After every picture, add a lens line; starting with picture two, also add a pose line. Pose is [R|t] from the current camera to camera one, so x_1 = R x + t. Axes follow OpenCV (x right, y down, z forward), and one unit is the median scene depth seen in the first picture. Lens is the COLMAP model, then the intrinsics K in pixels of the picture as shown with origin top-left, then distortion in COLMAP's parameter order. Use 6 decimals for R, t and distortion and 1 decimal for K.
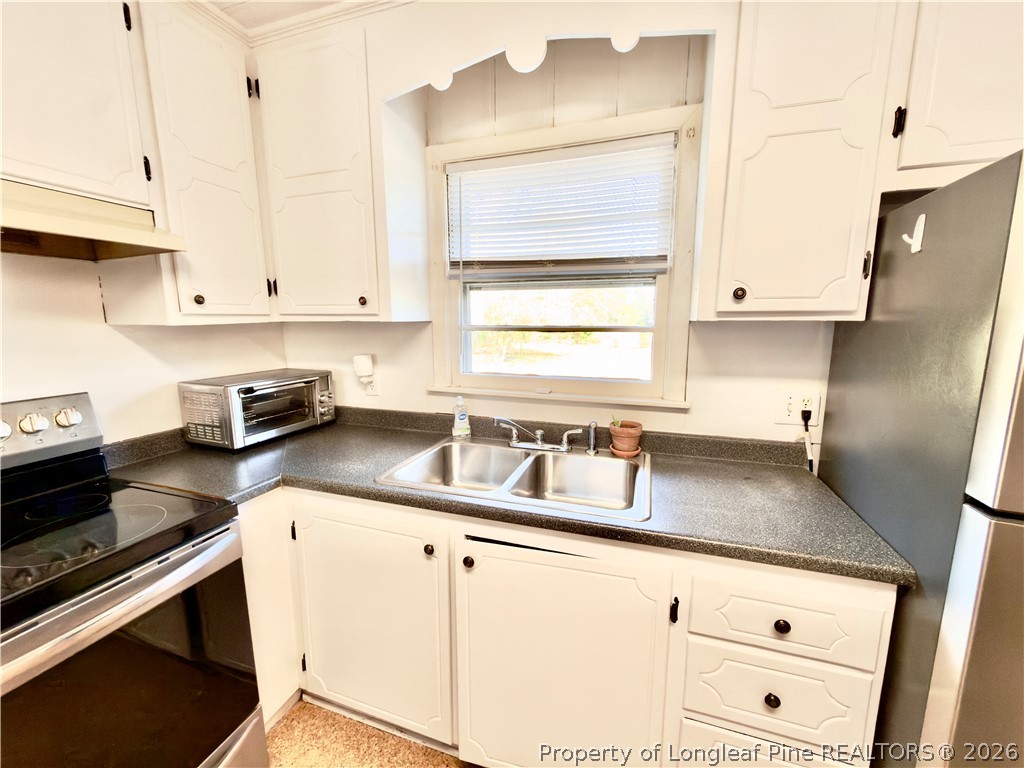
lens RADIAL K [[408.4, 0, 512.0], [0, 408.4, 384.0], [0, 0, 1]] dist [-0.000438, 0.000007]
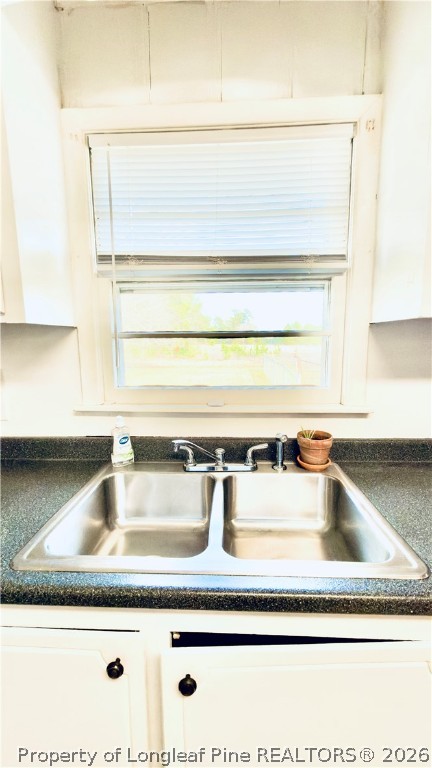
lens RADIAL K [[319.1, 0, 216.0], [0, 319.1, 384.0], [0, 0, 1]] dist [0.004001, 0.000106]
pose [[0.960298, -0.047478, 0.274907, -0.122988], [0.051311, 0.998660, -0.006767, -0.021501], [-0.274217, 0.020604, 0.961447, 0.340136]]
